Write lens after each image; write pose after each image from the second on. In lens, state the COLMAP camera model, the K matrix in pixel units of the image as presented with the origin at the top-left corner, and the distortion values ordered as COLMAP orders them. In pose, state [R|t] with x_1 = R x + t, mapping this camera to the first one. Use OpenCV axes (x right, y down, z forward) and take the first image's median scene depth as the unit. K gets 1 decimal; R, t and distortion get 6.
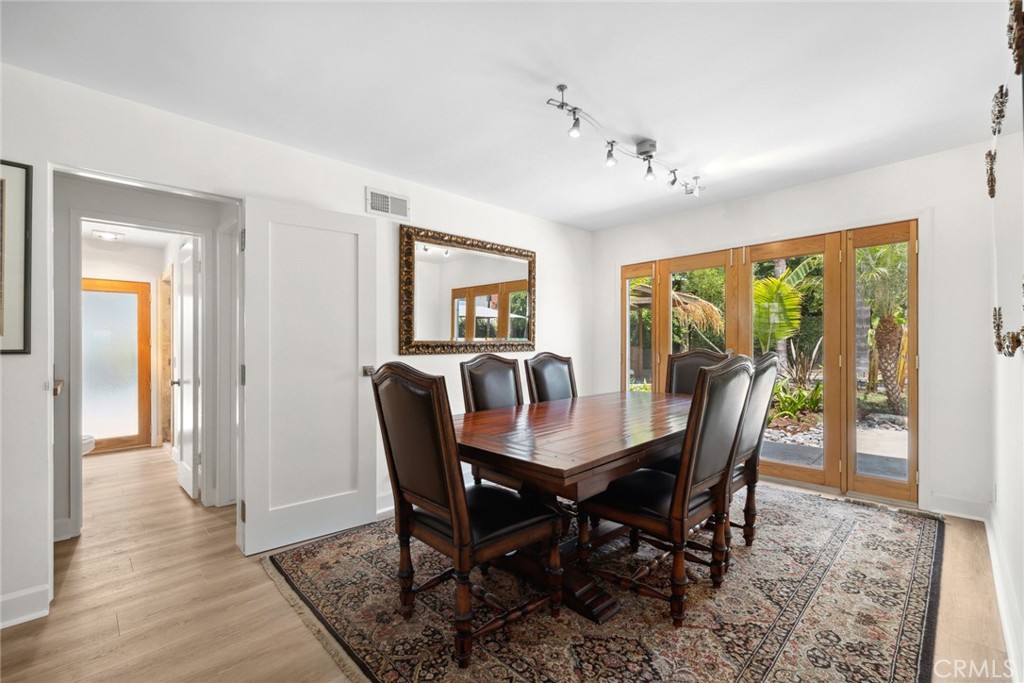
lens RADIAL K [[442.7, 0, 507.6], [0, 442.7, 342.4], [0, 0, 1]] dist [0.000067, 0.000056]
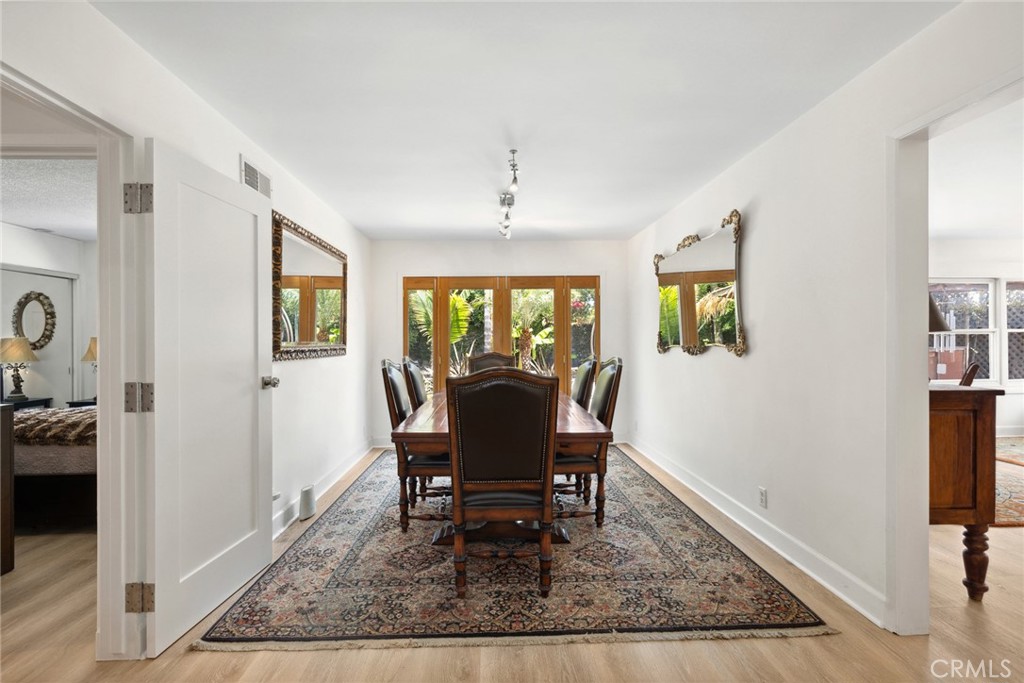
lens RADIAL K [[442.7, 0, 507.6], [0, 442.7, 342.4], [0, 0, 1]] dist [0.000067, 0.000056]
pose [[0.672487, 0.007670, 0.740069, -0.771361], [-0.005146, 0.999971, -0.005688, -0.009667], [-0.740091, 0.000017, 0.672507, 0.133318]]
